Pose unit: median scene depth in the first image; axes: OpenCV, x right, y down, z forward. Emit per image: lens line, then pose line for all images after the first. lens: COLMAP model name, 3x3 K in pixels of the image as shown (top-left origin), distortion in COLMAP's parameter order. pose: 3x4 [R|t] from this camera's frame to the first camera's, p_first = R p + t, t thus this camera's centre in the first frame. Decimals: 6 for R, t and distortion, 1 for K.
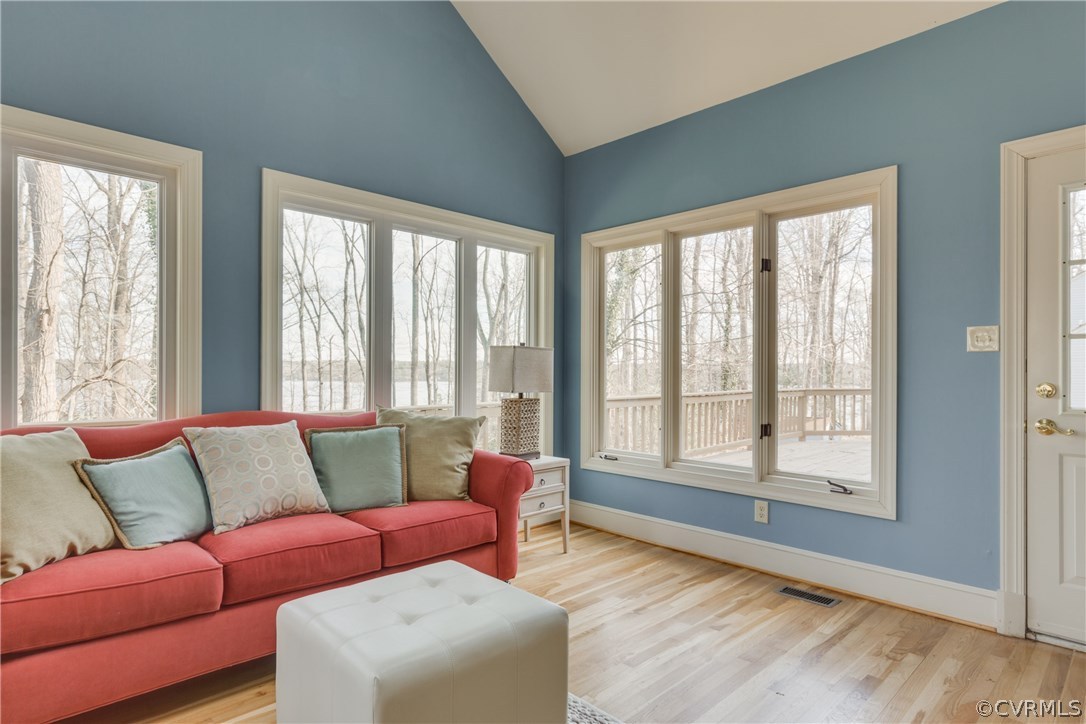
lens RADIAL K [[594.9, 0, 542.3], [0, 594.9, 364.4], [0, 0, 1]] dist [0.000733, -0.002859]
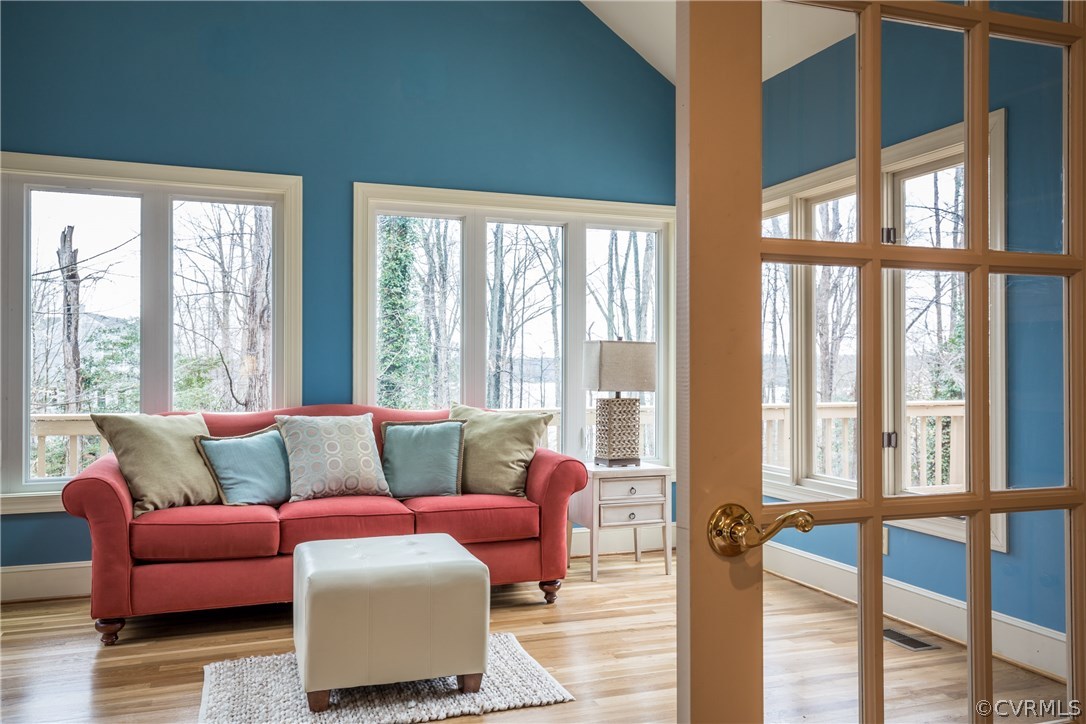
lens RADIAL K [[876.0, 0, 546.7], [0, 876.0, 357.9], [0, 0, 1]] dist [0.010929, 0.002803]
pose [[0.912573, -0.007655, -0.408843, 0.518985], [0.006646, 0.999970, -0.003890, 0.000187], [0.408860, 0.000833, 0.912597, -0.329655]]
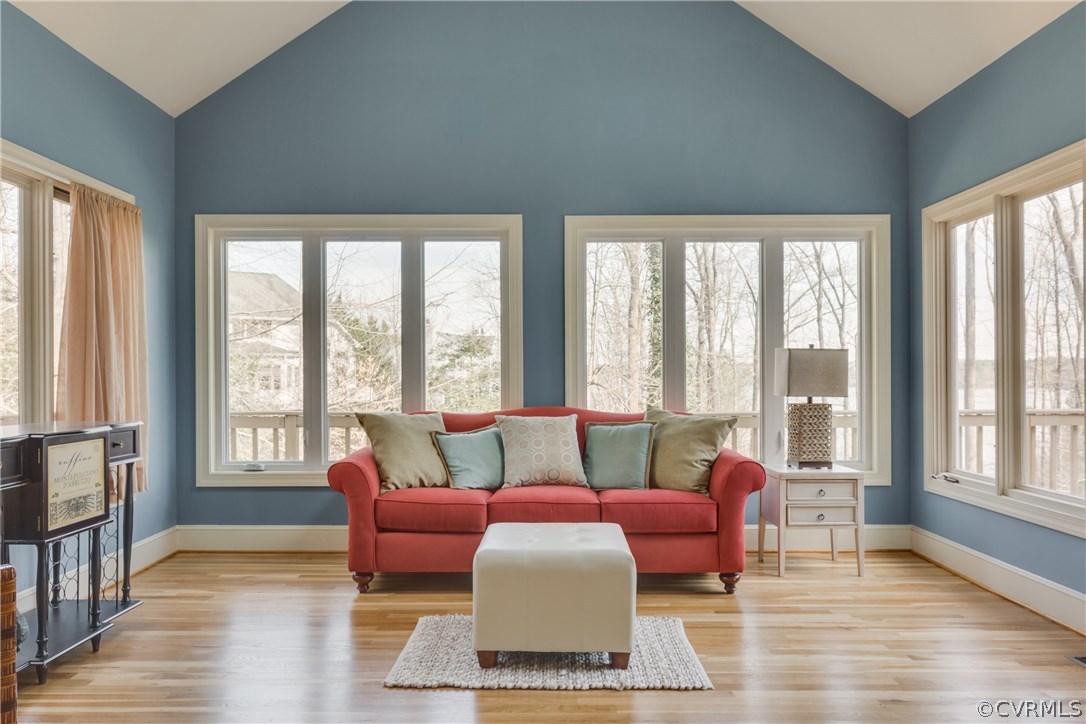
lens RADIAL K [[756.5, 0, 539.5], [0, 756.5, 370.8], [0, 0, 1]] dist [-0.012205, 0.002547]
pose [[0.708238, -0.009257, -0.705913, 0.639641], [0.014168, 0.999899, 0.001103, -0.002068], [0.705832, -0.010783, 0.708297, -0.187625]]
